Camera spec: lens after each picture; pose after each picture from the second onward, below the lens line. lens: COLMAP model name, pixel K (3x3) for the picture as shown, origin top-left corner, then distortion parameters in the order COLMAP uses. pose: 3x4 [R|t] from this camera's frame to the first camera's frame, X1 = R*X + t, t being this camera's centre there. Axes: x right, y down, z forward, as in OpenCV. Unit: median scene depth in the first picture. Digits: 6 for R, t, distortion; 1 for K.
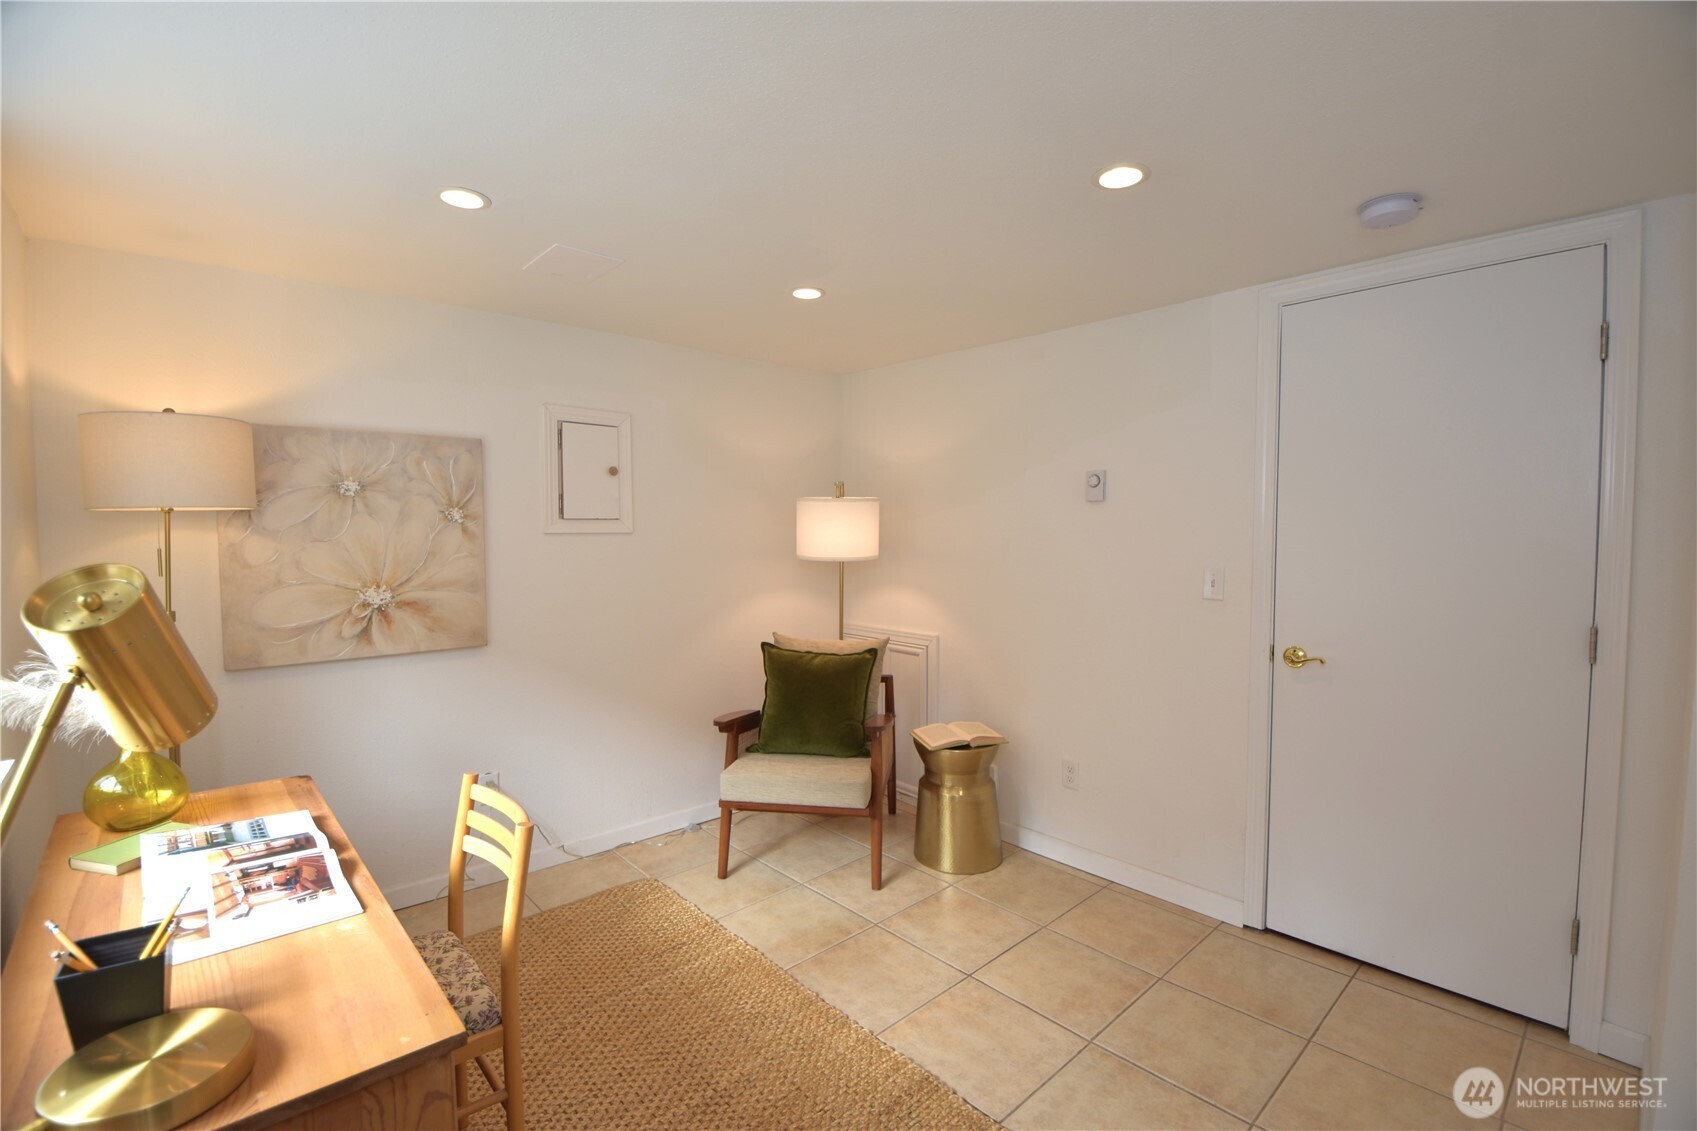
lens RADIAL K [[751.8, 0, 838.6], [0, 751.8, 562.1], [0, 0, 1]] dist [-0.008946, -0.006640]
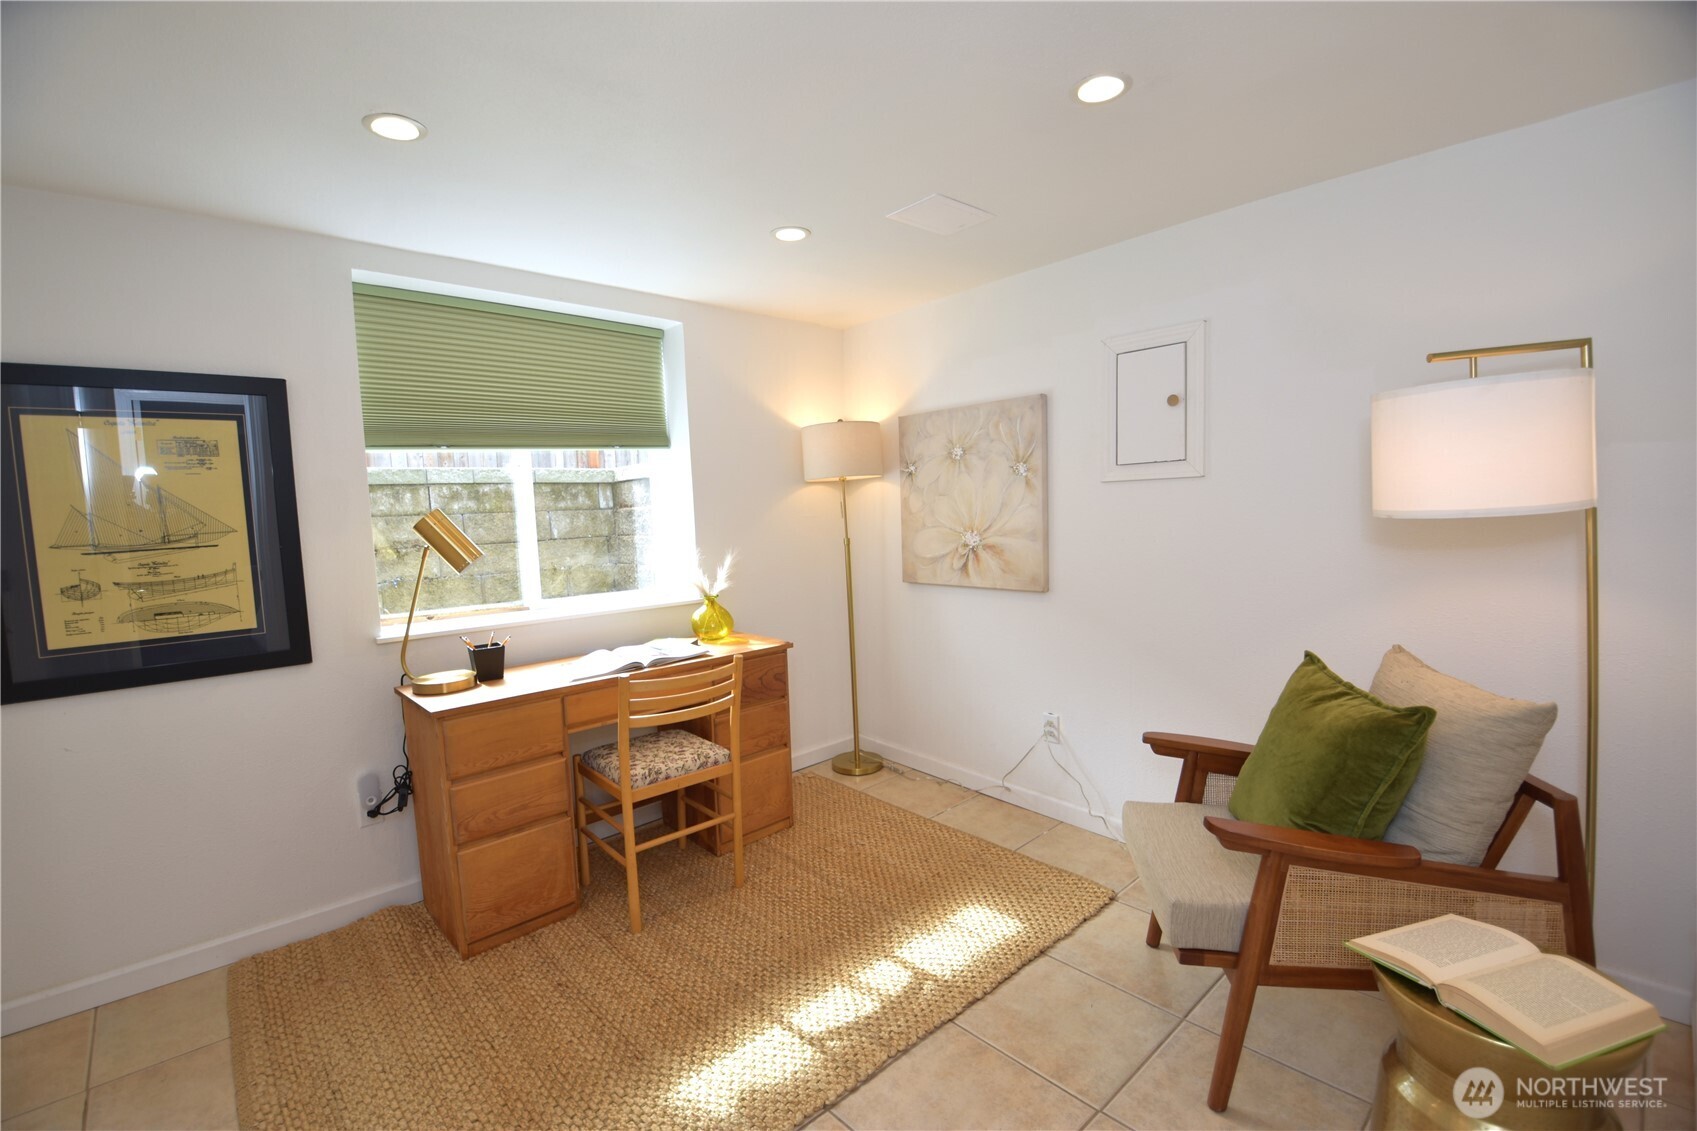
lens RADIAL K [[751.8, 0, 839.6], [0, 751.8, 566.3], [0, 0, 1]] dist [-0.008946, -0.006640]
pose [[-0.033212, 0.080330, -0.996215, 0.623761], [-0.007021, 0.996721, 0.080605, -0.008088], [0.999424, 0.009672, -0.032539, 0.800456]]
